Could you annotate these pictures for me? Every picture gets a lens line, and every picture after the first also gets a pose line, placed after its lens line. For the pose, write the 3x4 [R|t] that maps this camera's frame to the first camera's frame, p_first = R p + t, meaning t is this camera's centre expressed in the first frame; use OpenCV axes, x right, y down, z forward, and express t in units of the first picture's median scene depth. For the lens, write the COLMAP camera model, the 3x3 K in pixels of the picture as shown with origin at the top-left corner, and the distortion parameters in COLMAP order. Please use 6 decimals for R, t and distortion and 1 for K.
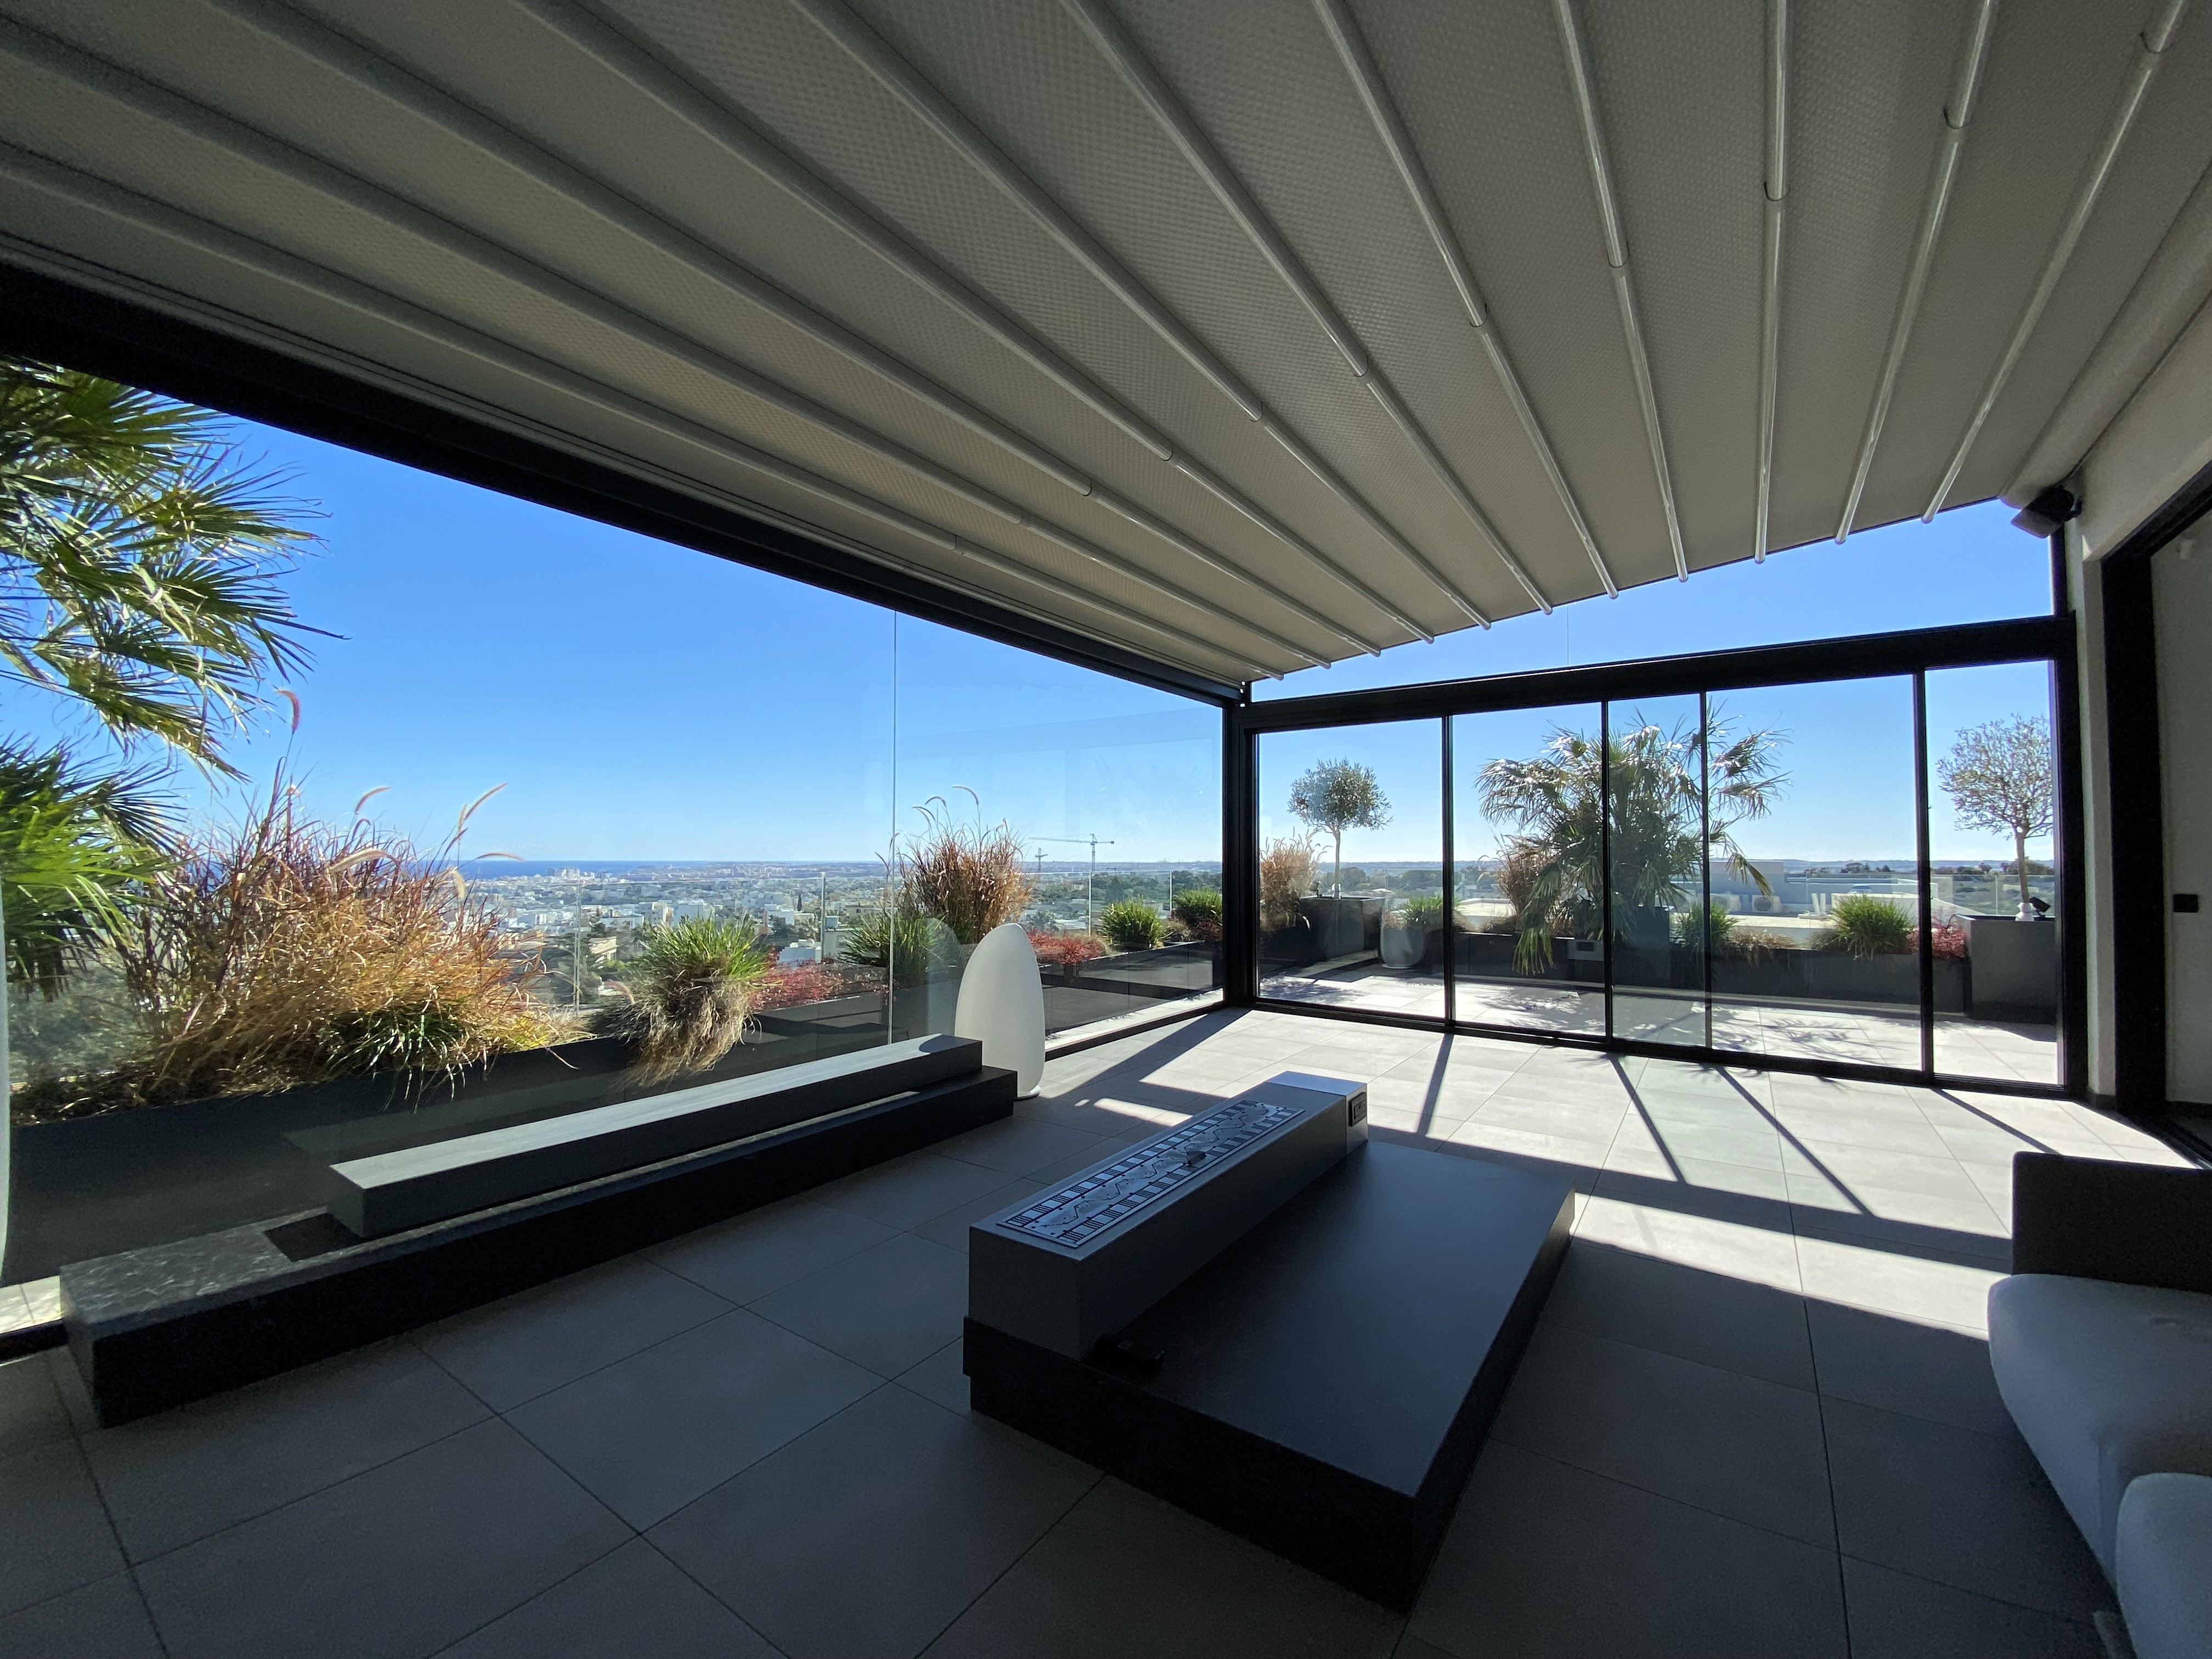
lens RADIAL K [[887.4, 0, 1103.5], [0, 887.4, 825.8], [0, 0, 1]] dist [0.002317, -0.014518]
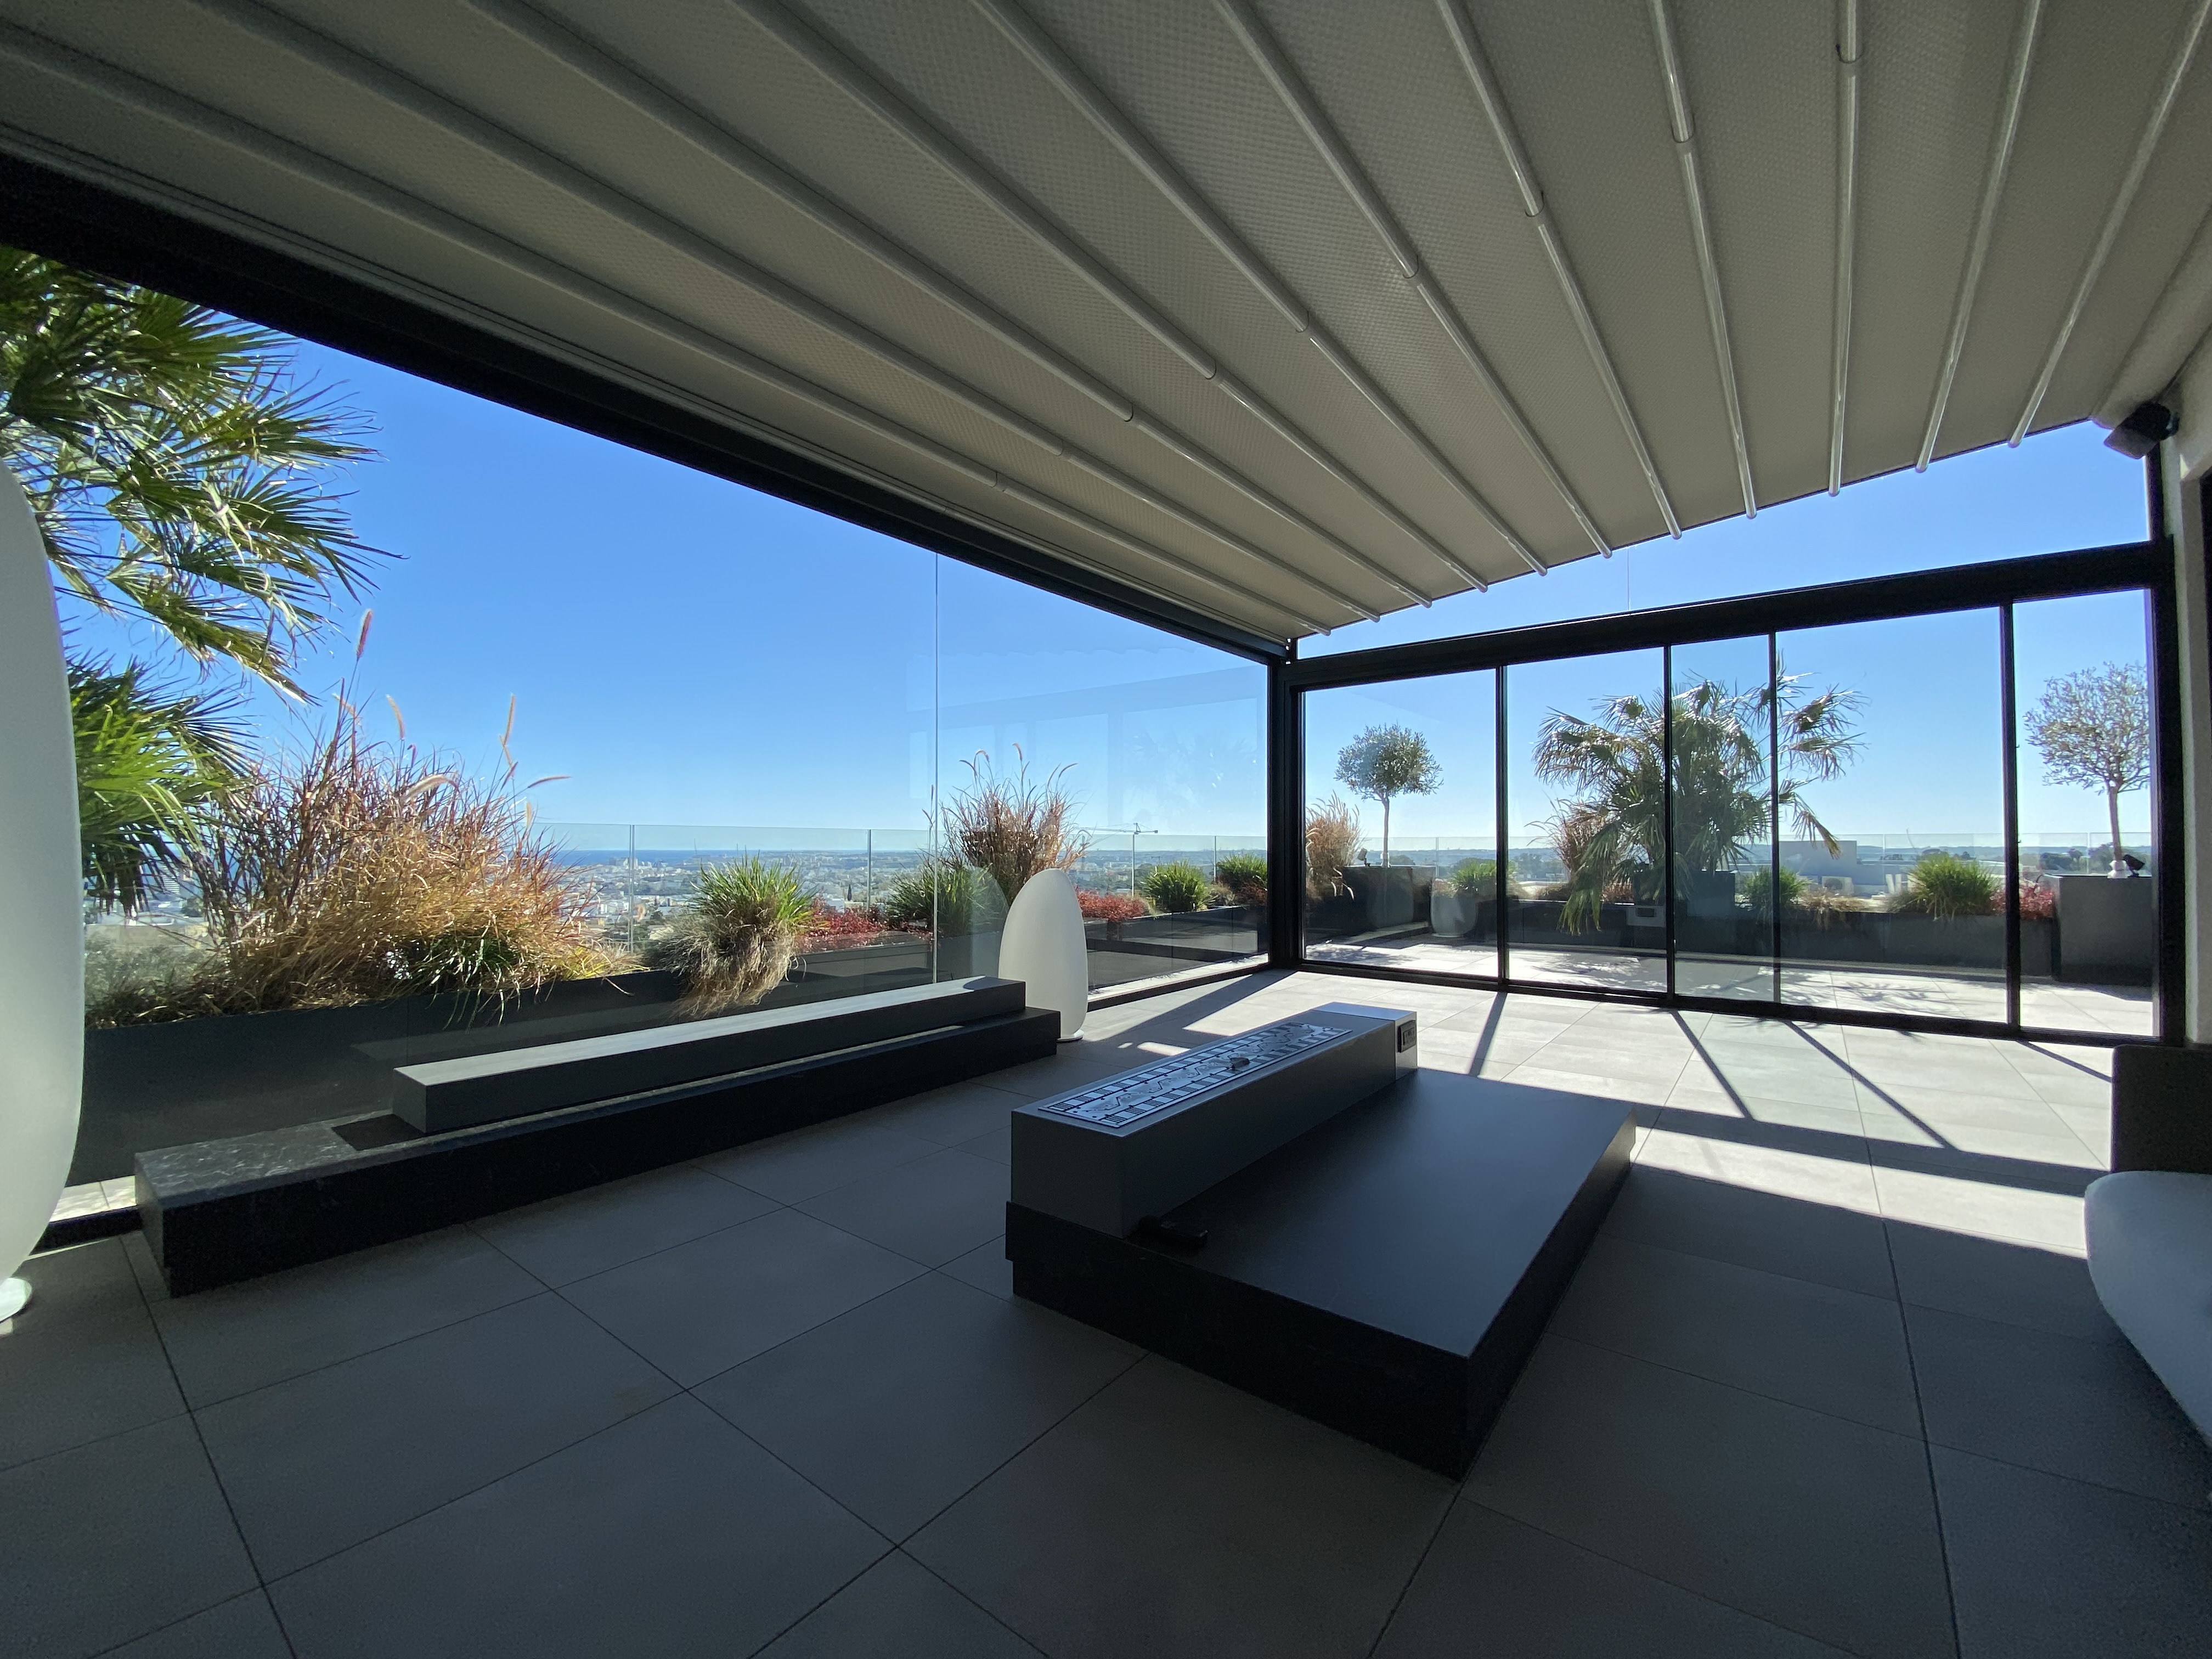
lens RADIAL K [[890.0, 0, 1102.1], [0, 890.0, 827.1], [0, 0, 1]] dist [0.000577, -0.014398]
pose [[0.998694, -0.003297, -0.050988, 0.001183], [0.004007, 0.999897, 0.013818, 0.052849], [0.050937, -0.014004, 0.998604, 0.006328]]
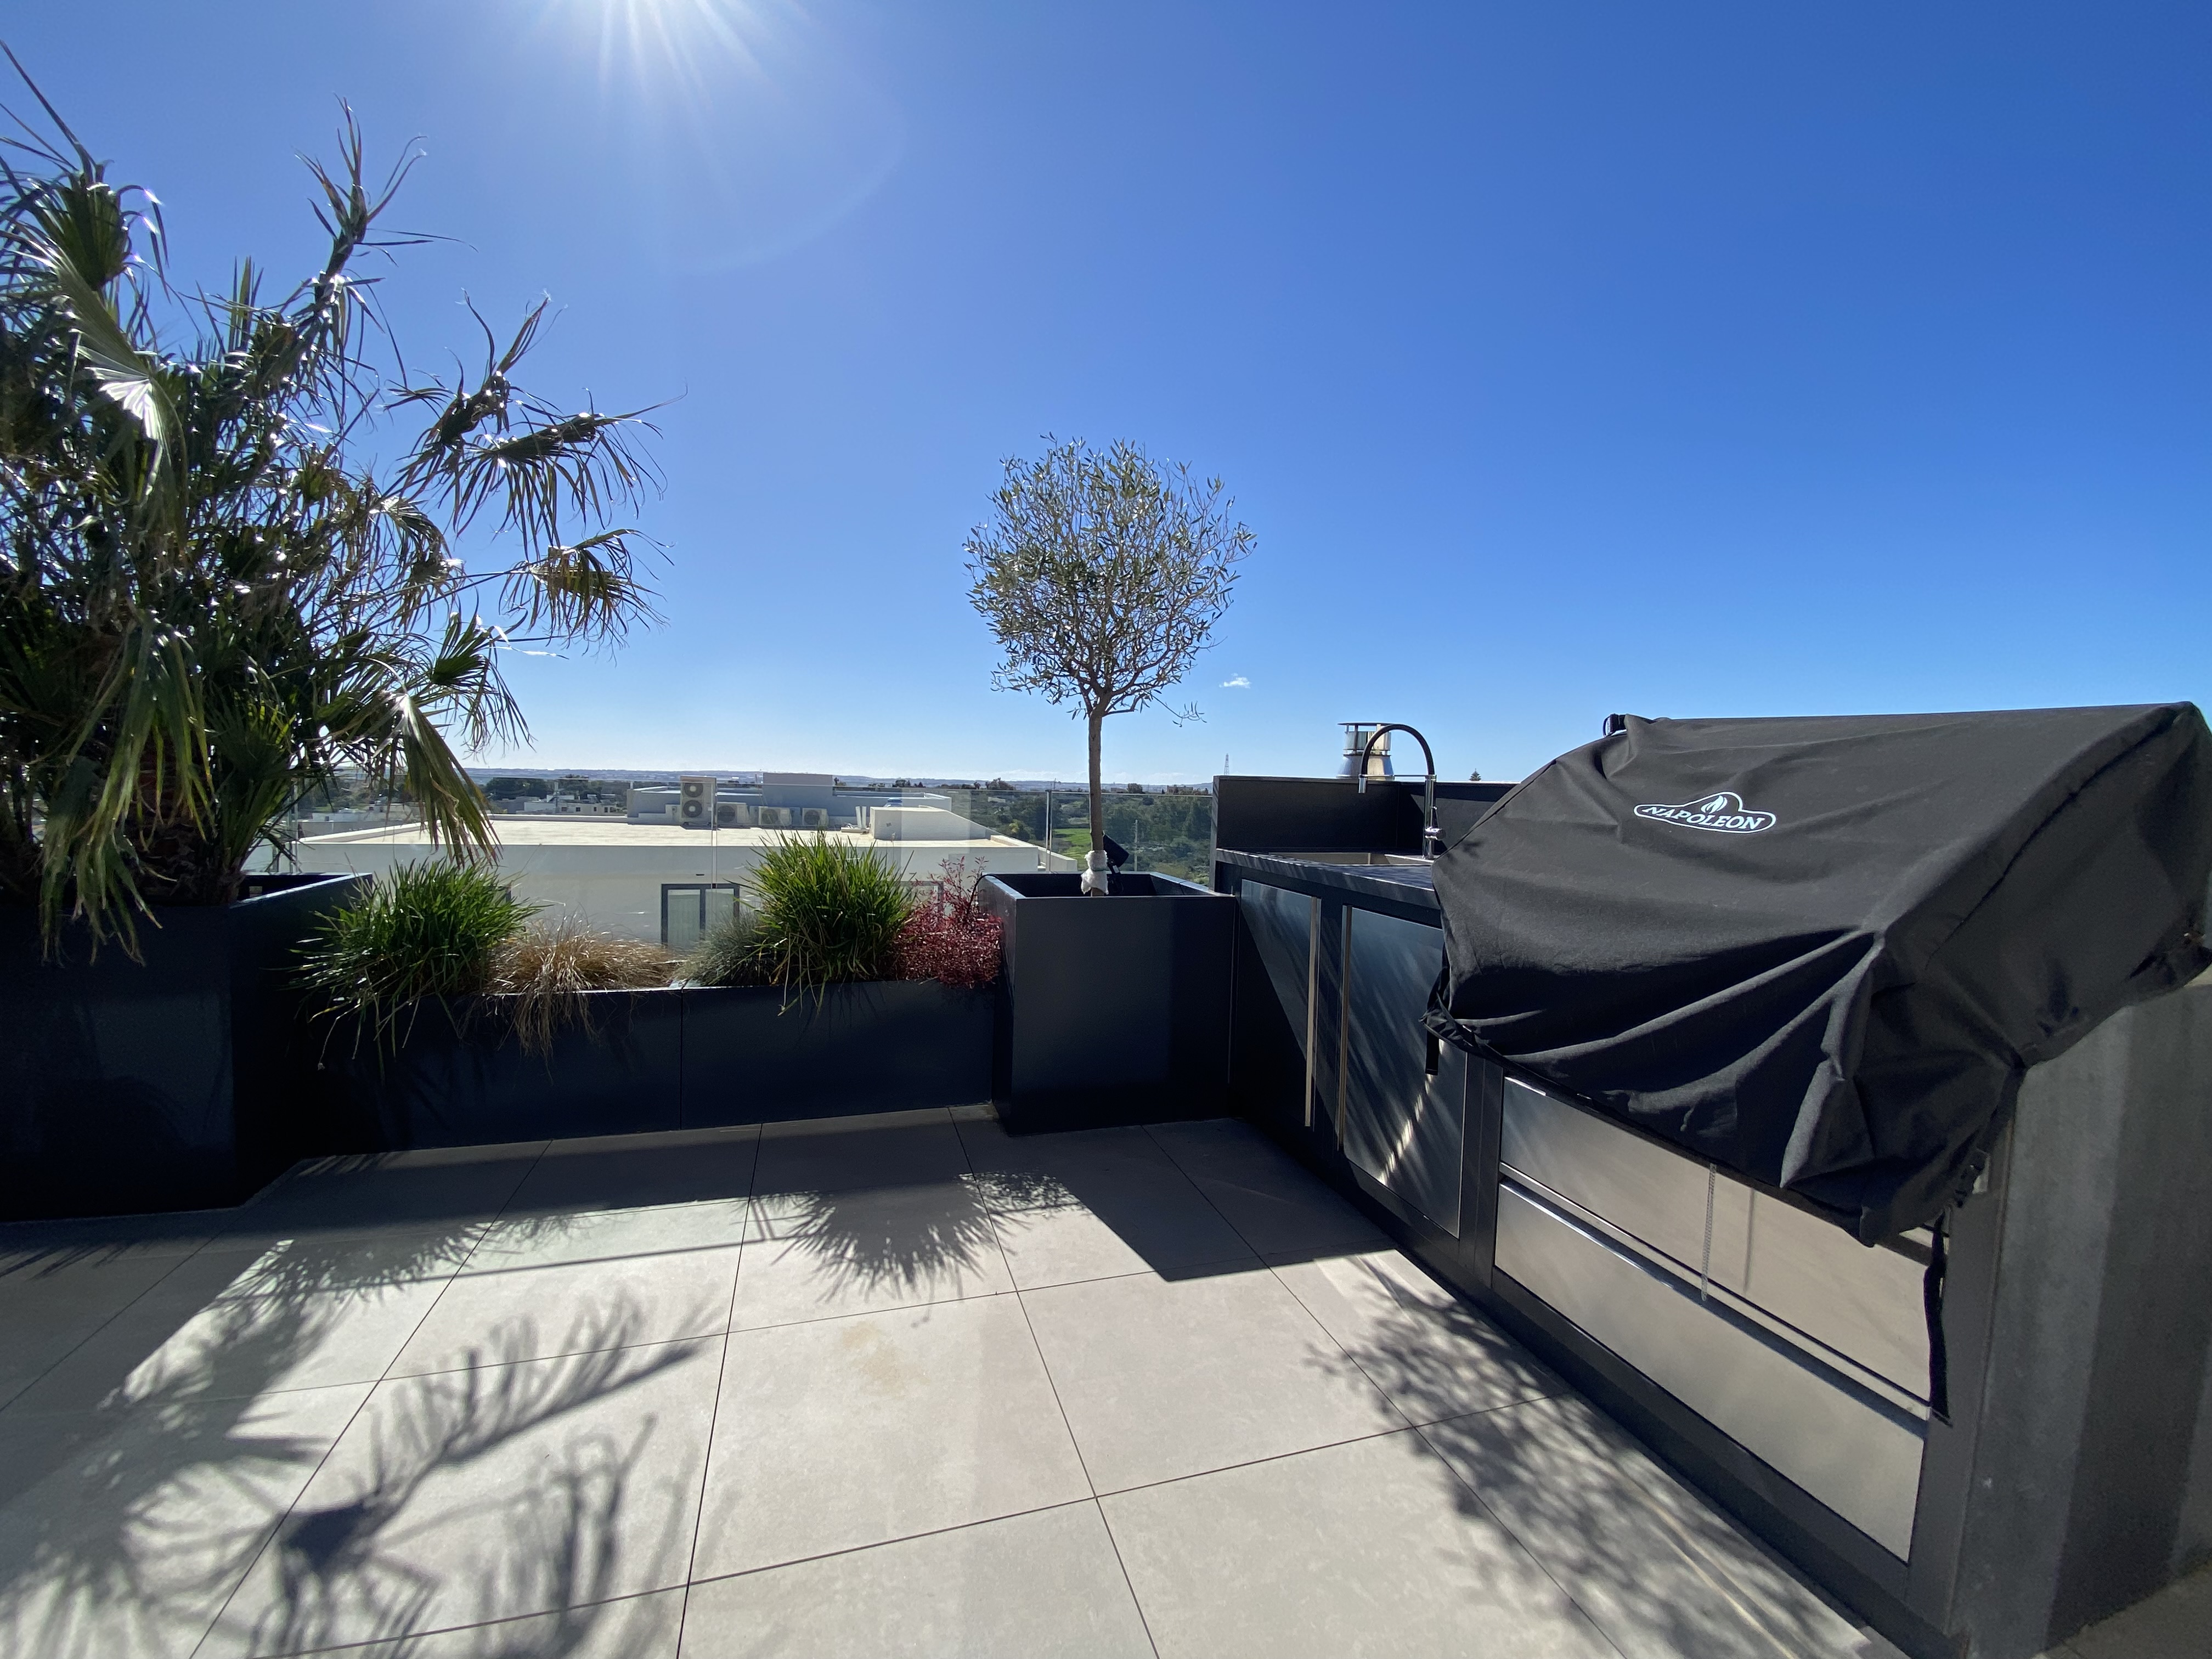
lens RADIAL K [[901.3, 0, 1094.8], [0, 901.3, 830.3], [0, 0, 1]] dist [0.019969, -0.015420]
pose [[0.608897, -0.032654, 0.792577, 1.013046], [-0.050405, 0.995541, 0.079740, 0.058017], [-0.791646, -0.088503, 0.604536, 1.074695]]
